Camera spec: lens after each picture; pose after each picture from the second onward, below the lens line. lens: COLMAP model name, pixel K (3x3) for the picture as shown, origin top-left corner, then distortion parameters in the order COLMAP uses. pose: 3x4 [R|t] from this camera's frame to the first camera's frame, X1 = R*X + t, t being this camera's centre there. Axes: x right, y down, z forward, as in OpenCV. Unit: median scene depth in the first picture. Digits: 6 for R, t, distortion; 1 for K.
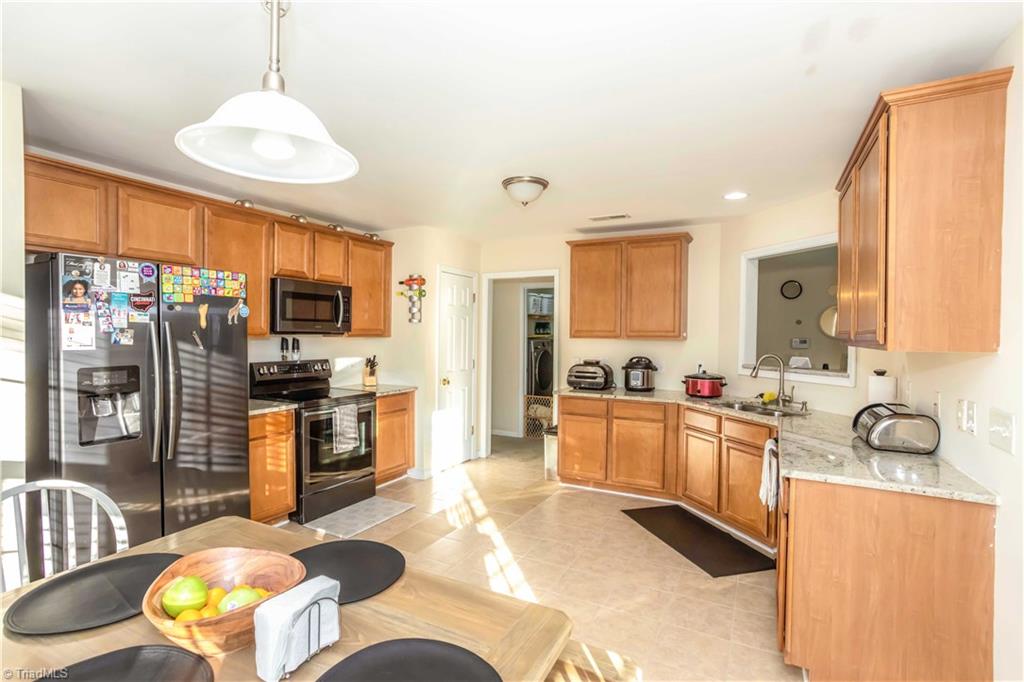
lens RADIAL K [[487.3, 0, 510.2], [0, 487.3, 341.7], [0, 0, 1]] dist [-0.055118, 0.029111]
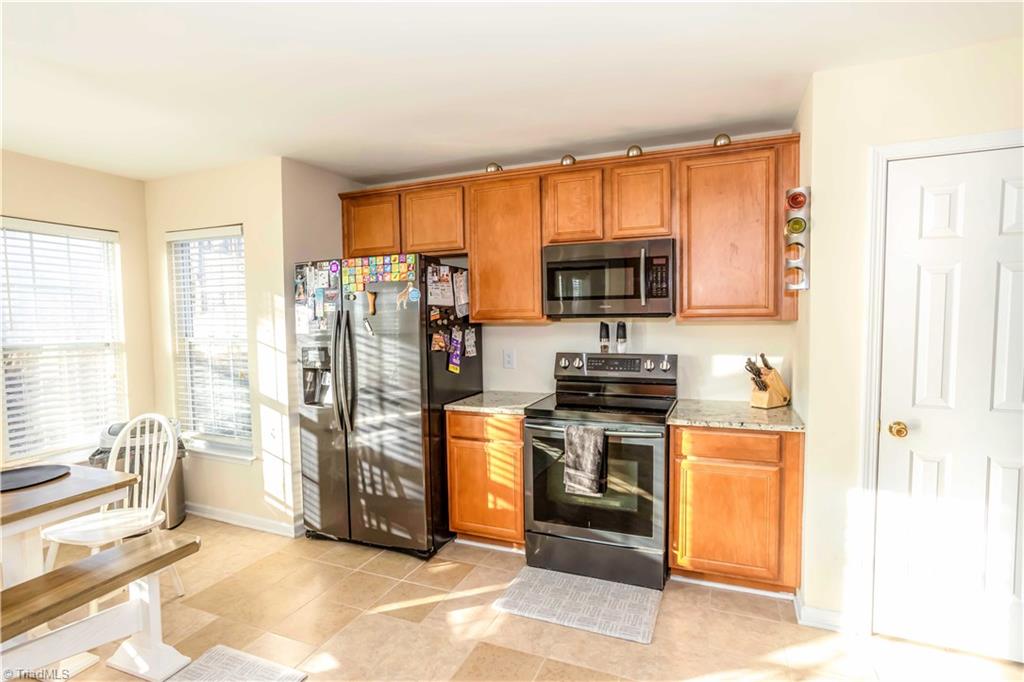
lens RADIAL K [[513.0, 0, 509.4], [0, 513.0, 342.6], [0, 0, 1]] dist [-0.059932, 0.035883]
pose [[0.084971, 0.041829, -0.995505, 0.315188], [-0.001533, 0.999123, 0.041850, -0.009659], [0.996382, -0.002030, 0.084961, 0.784165]]
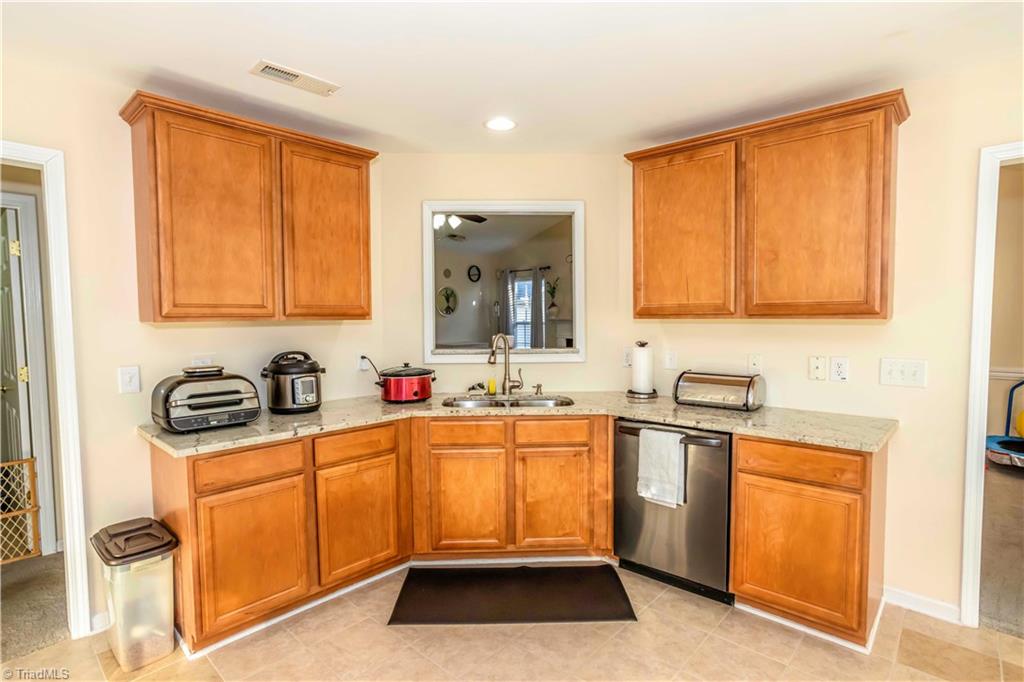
lens RADIAL K [[513.0, 0, 509.4], [0, 513.0, 342.6], [0, 0, 1]] dist [-0.059932, 0.035883]
pose [[0.251023, -0.062068, 0.965989, -0.273360], [0.025302, 0.998022, 0.057552, -0.008463], [-0.967650, 0.009994, 0.252097, 0.686036]]
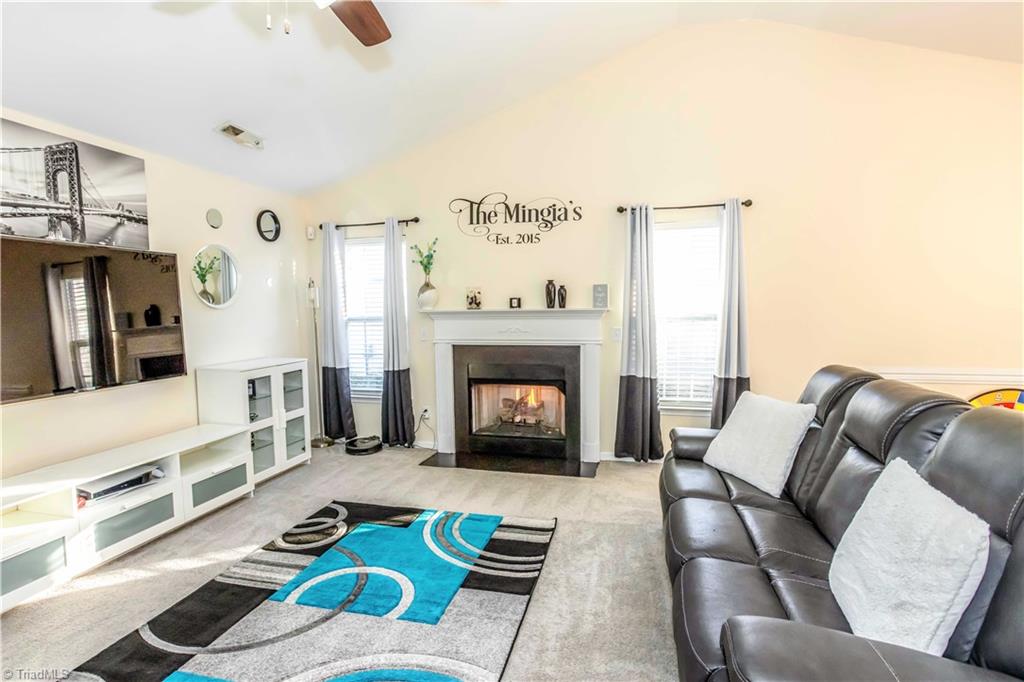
lens RADIAL K [[513.0, 0, 509.4], [0, 513.0, 342.6], [0, 0, 1]] dist [-0.059932, 0.035883]
pose [[-0.224903, -0.081735, 0.970947, 0.580307], [0.026107, 0.995612, 0.089859, -0.008886], [-0.974031, 0.045558, -0.221783, 1.114680]]
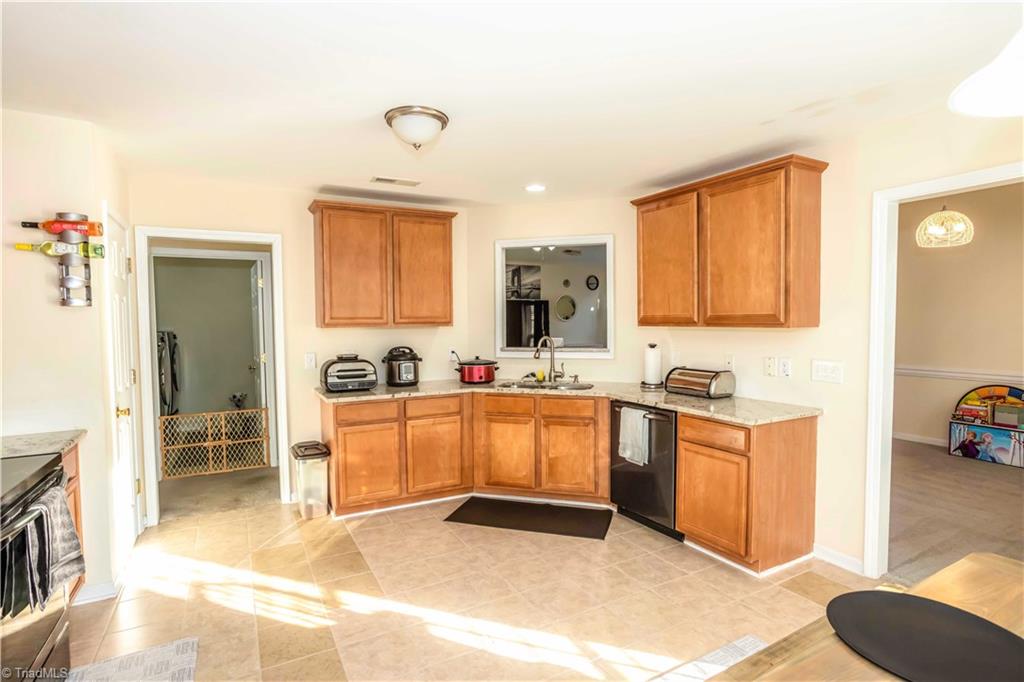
lens RADIAL K [[513.0, 0, 509.4], [0, 513.0, 342.6], [0, 0, 1]] dist [-0.059932, 0.035883]
pose [[0.547405, -0.052391, 0.835226, -0.451762], [0.027399, 0.998625, 0.044684, -0.014381], [-0.836419, -0.001576, 0.548088, 0.373814]]
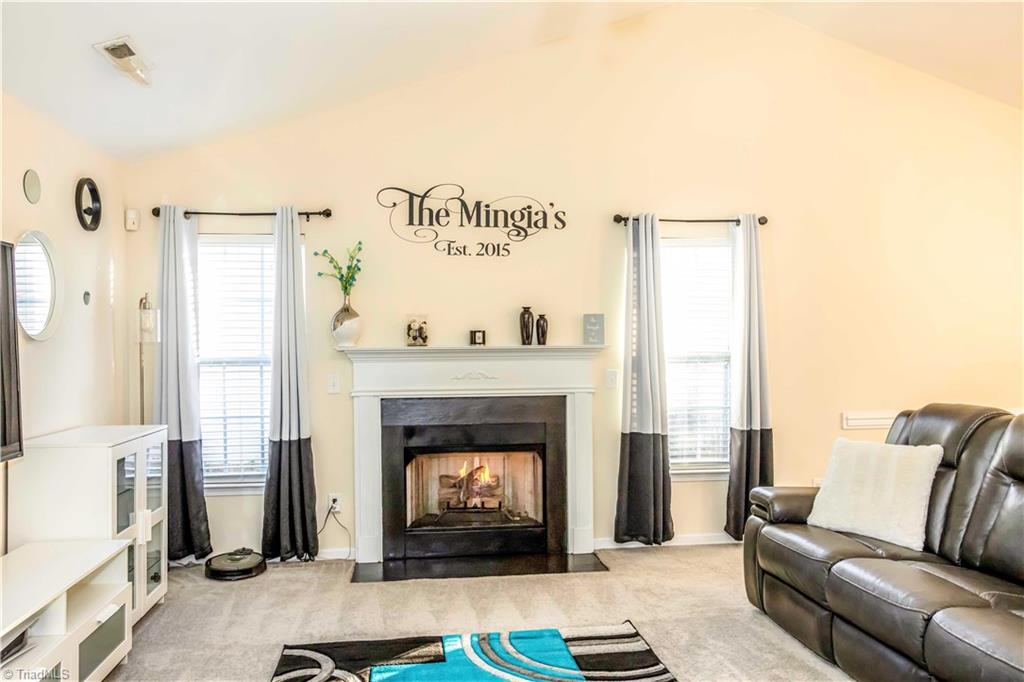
lens RADIAL K [[772.7, 0, 512.0], [0, 772.7, 341.0], [0, 0, 1]] dist [-0.003934, 0.000698]
pose [[-0.572713, -0.003805, 0.819747, 0.649261], [0.014813, 0.999778, 0.014989, -0.006043], [-0.819622, 0.020728, -0.572530, 1.501325]]
